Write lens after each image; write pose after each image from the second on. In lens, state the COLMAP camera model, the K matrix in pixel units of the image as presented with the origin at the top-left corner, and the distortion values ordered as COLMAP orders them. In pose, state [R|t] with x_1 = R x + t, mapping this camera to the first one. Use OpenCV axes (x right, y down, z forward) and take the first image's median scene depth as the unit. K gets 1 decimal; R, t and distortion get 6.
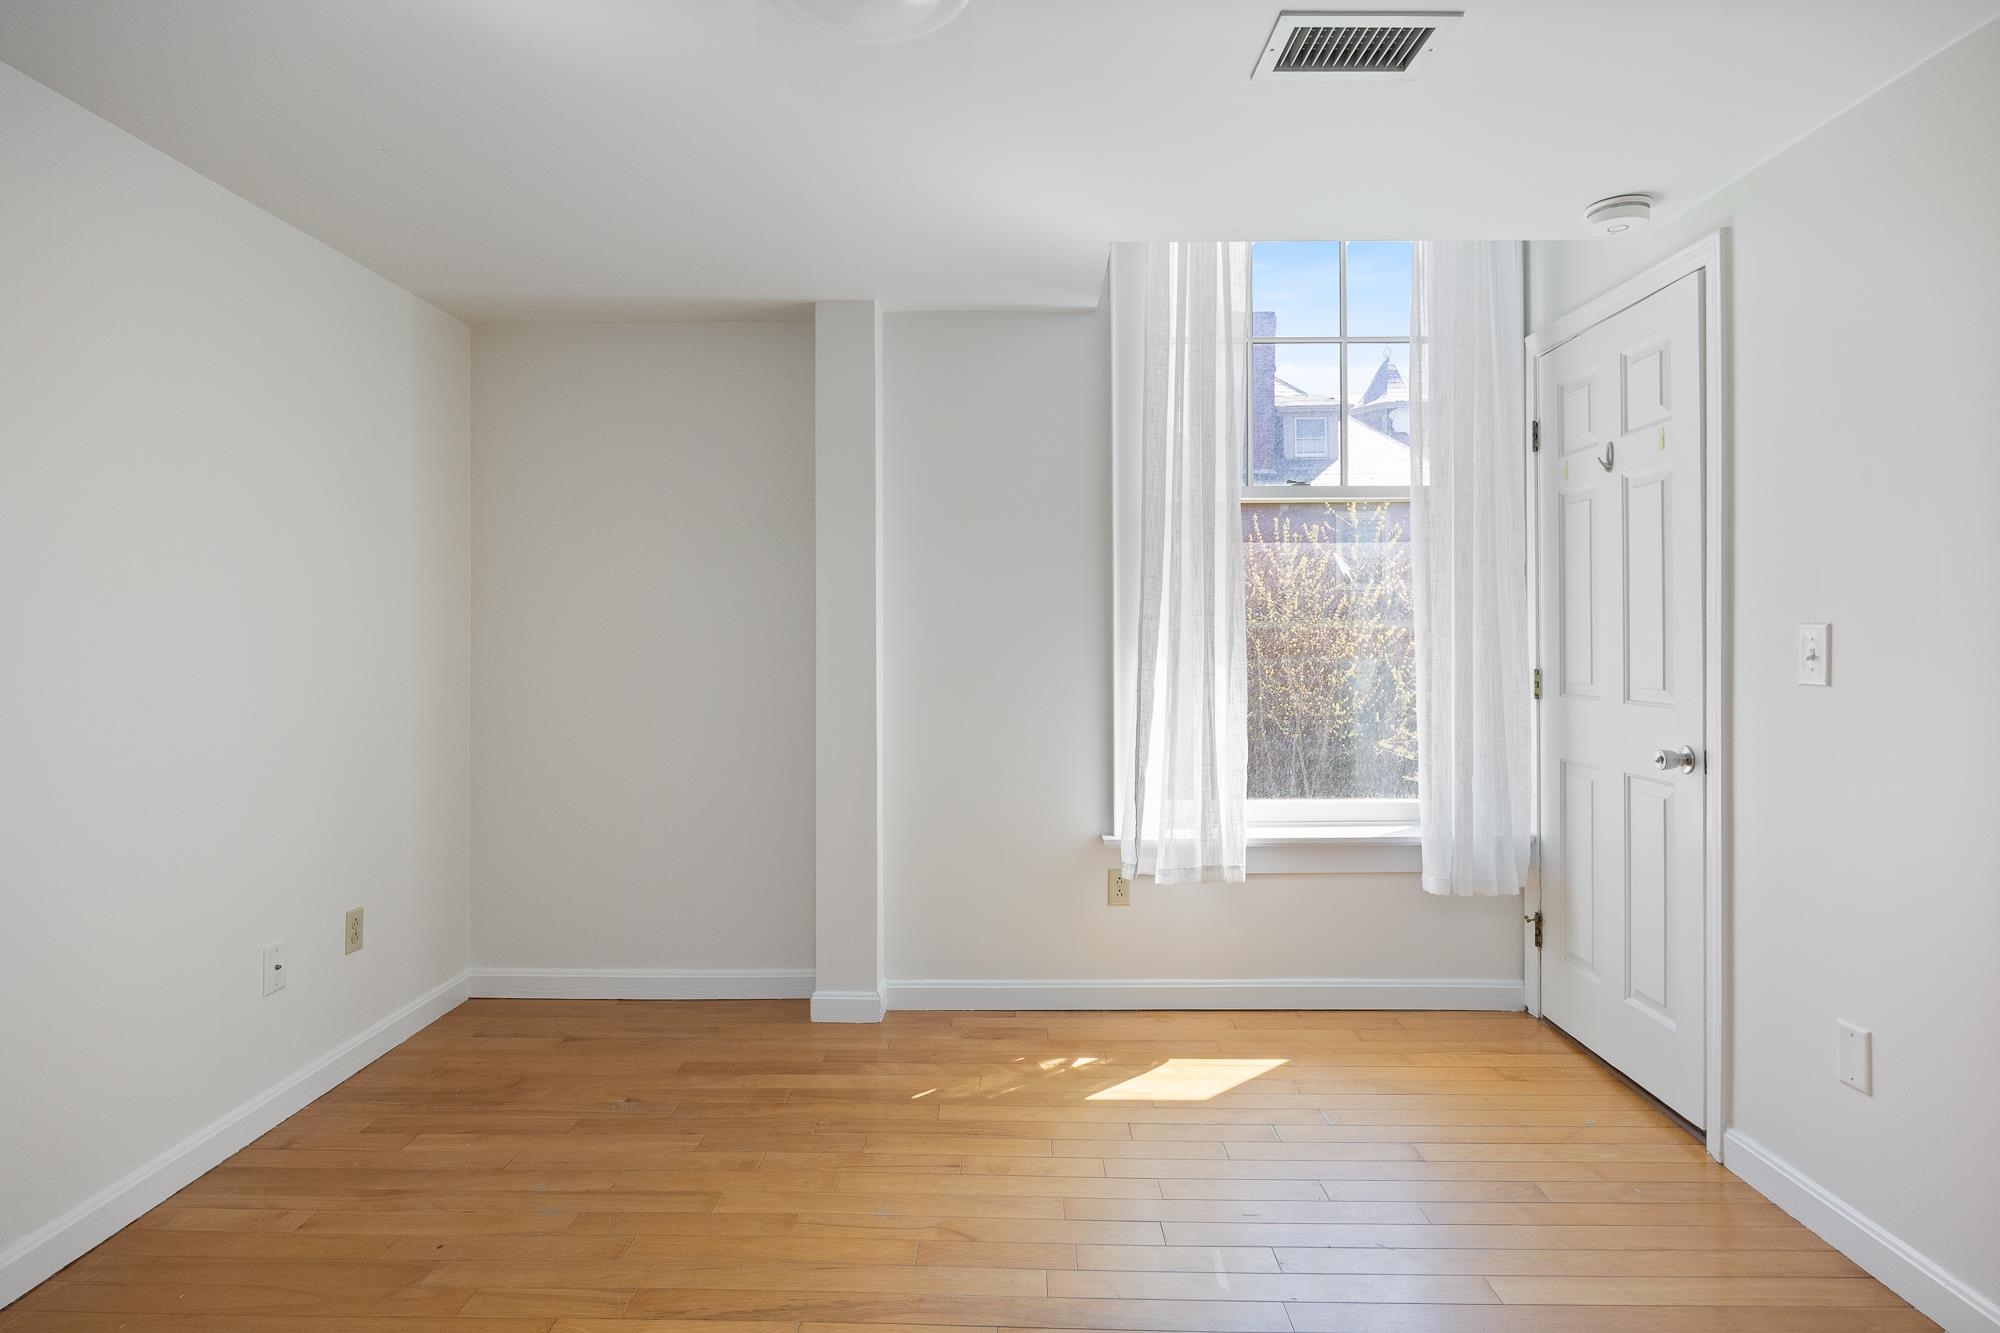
lens RADIAL K [[1037.4, 0, 980.8], [0, 1037.4, 612.8], [0, 0, 1]] dist [-0.013401, 0.001570]
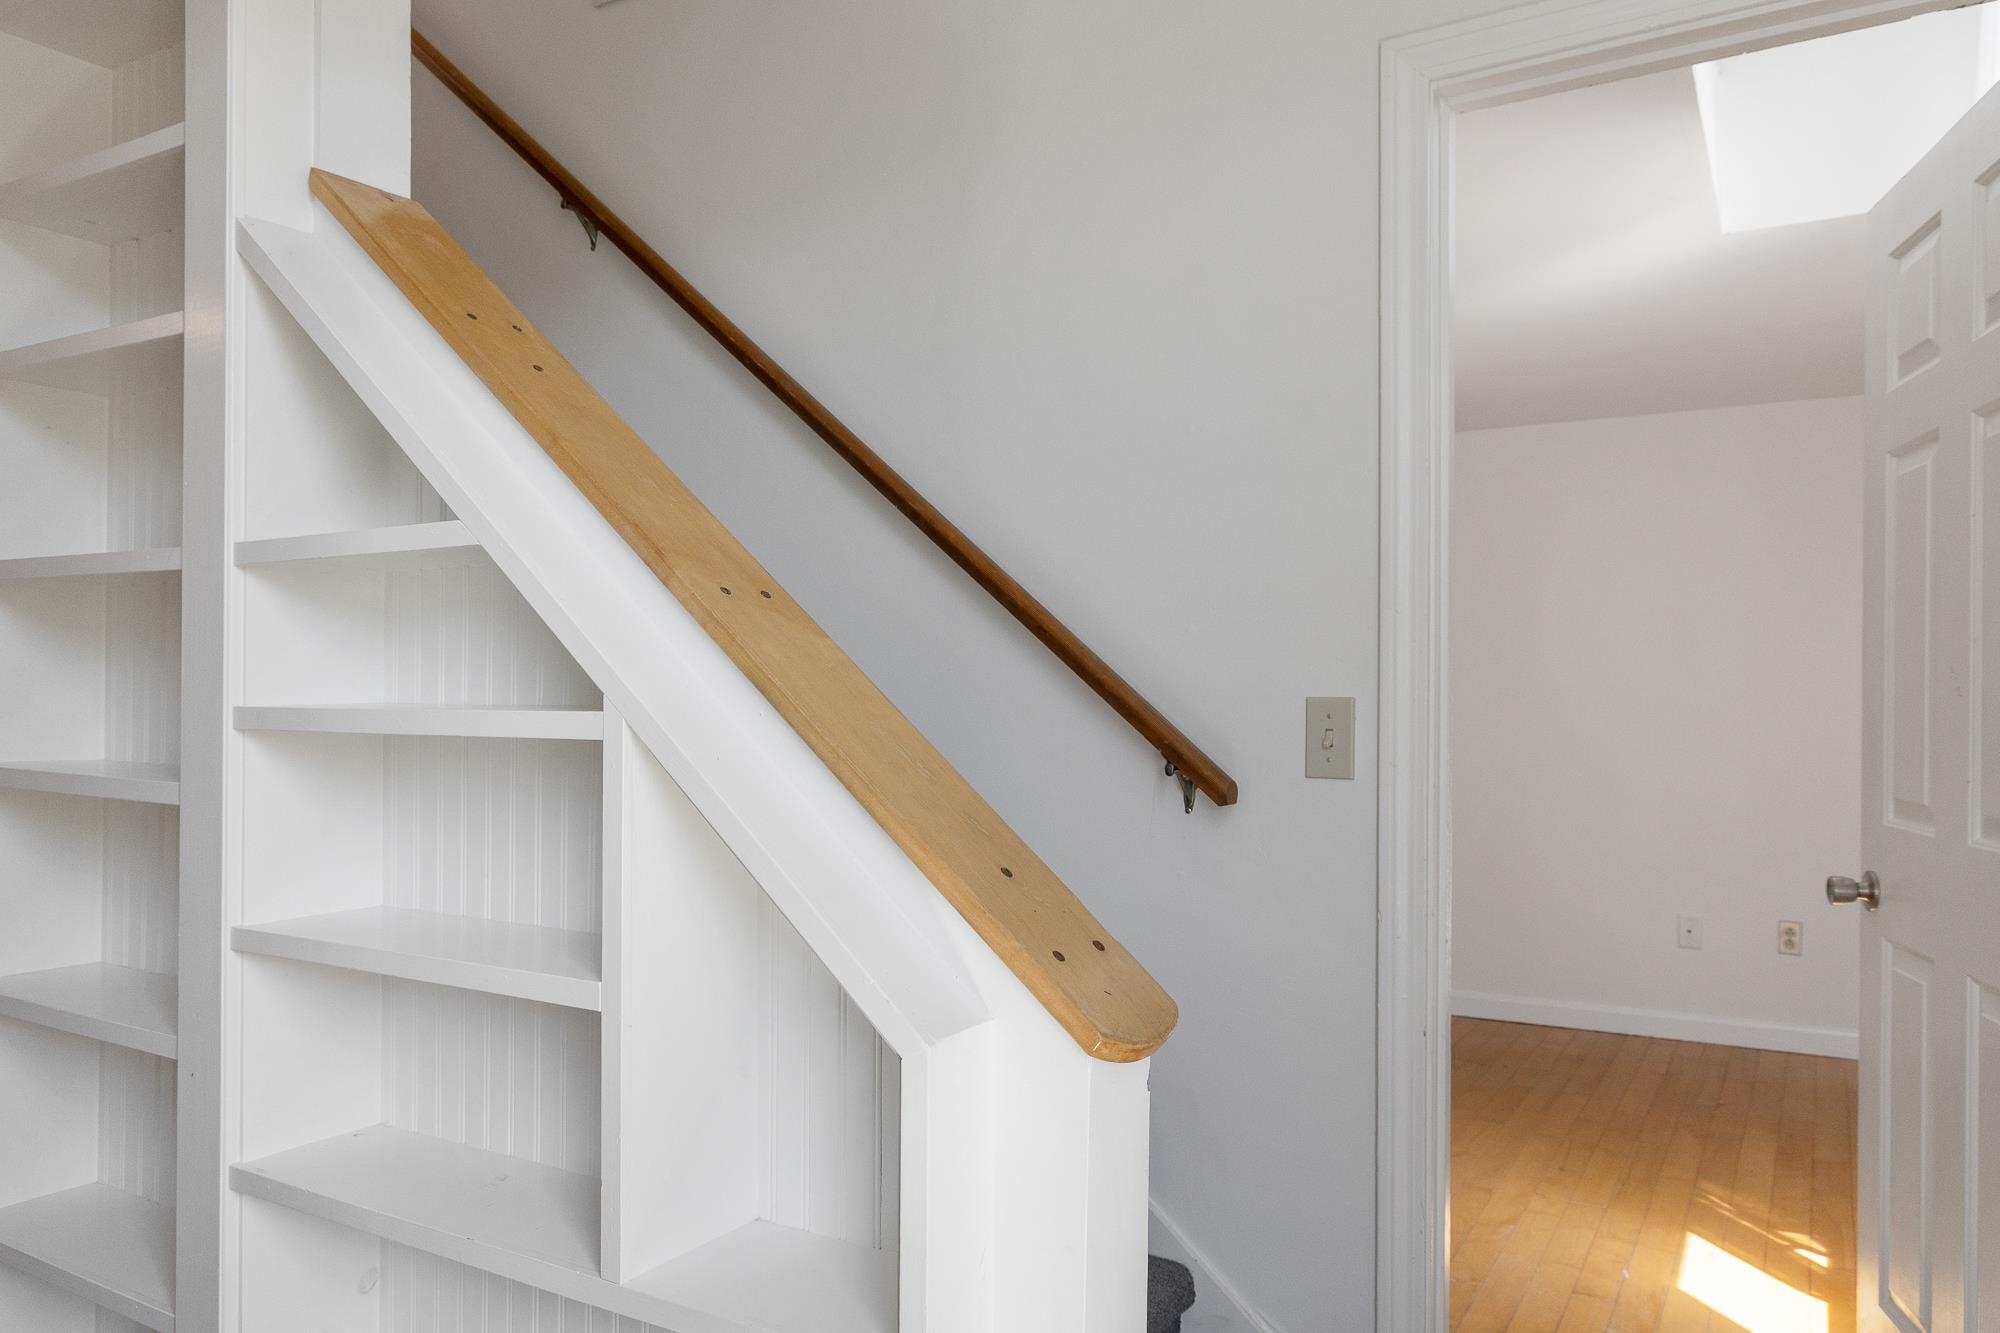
lens RADIAL K [[1399.7, 0, 1011.8], [0, 1399.7, 669.5], [0, 0, 1]] dist [0.008191, -0.003081]
pose [[-0.505811, -0.024217, -0.862305, 1.324576], [0.011763, 0.999319, -0.034965, 0.032040], [0.862564, -0.027829, -0.505181, 1.046624]]
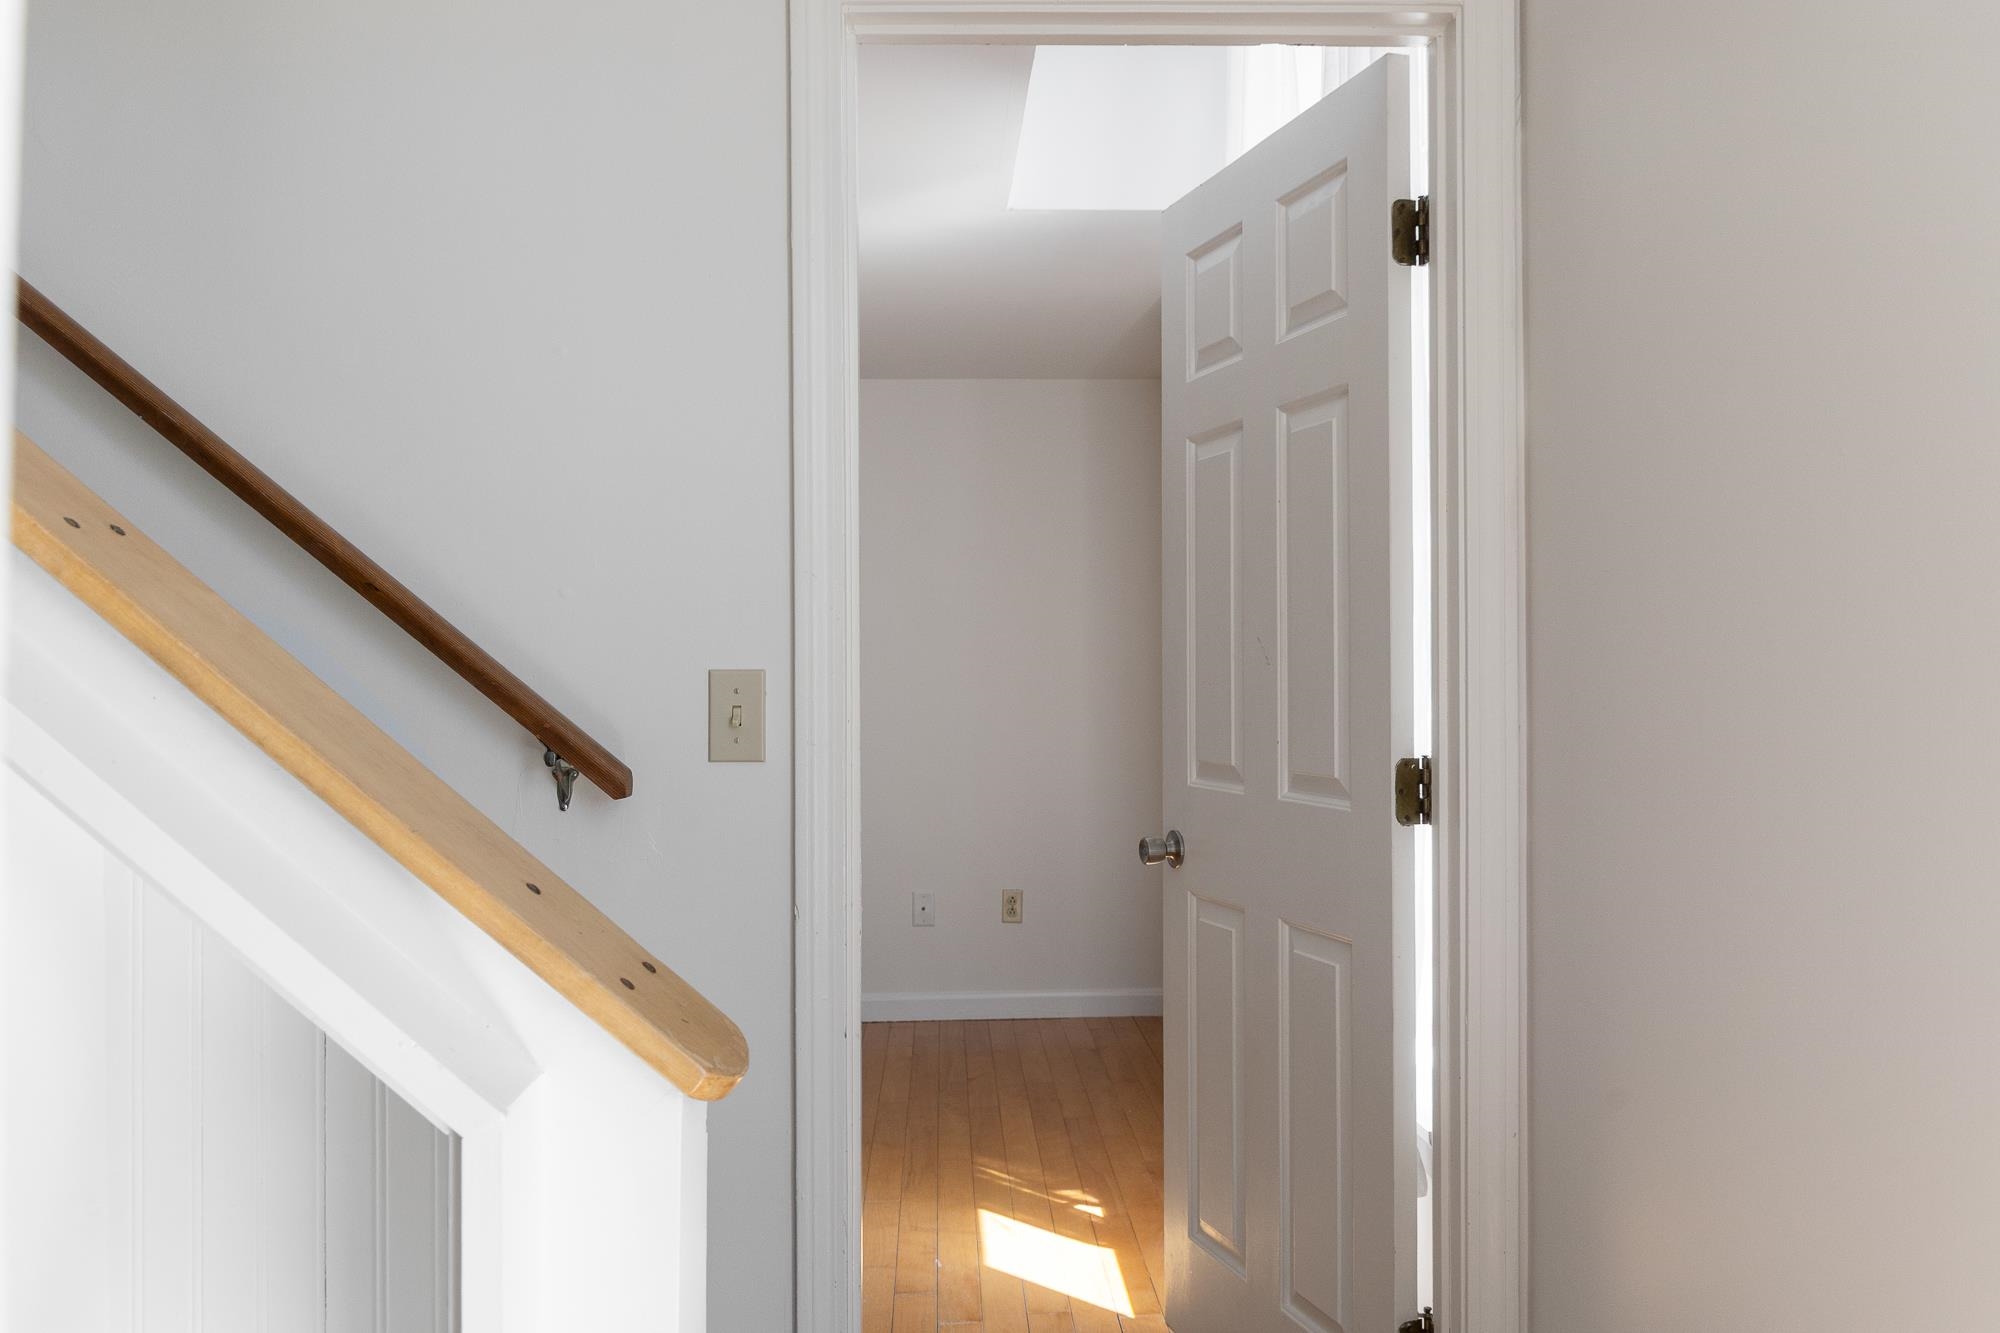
lens RADIAL K [[1598.9, 0, 1009.7], [0, 1598.9, 629.1], [0, 0, 1]] dist [0.003011, -0.001595]
pose [[0.038026, -0.033568, -0.998713, 1.353549], [0.027691, 0.999087, -0.032527, 0.031563], [0.998893, -0.026419, 0.038921, 0.921670]]
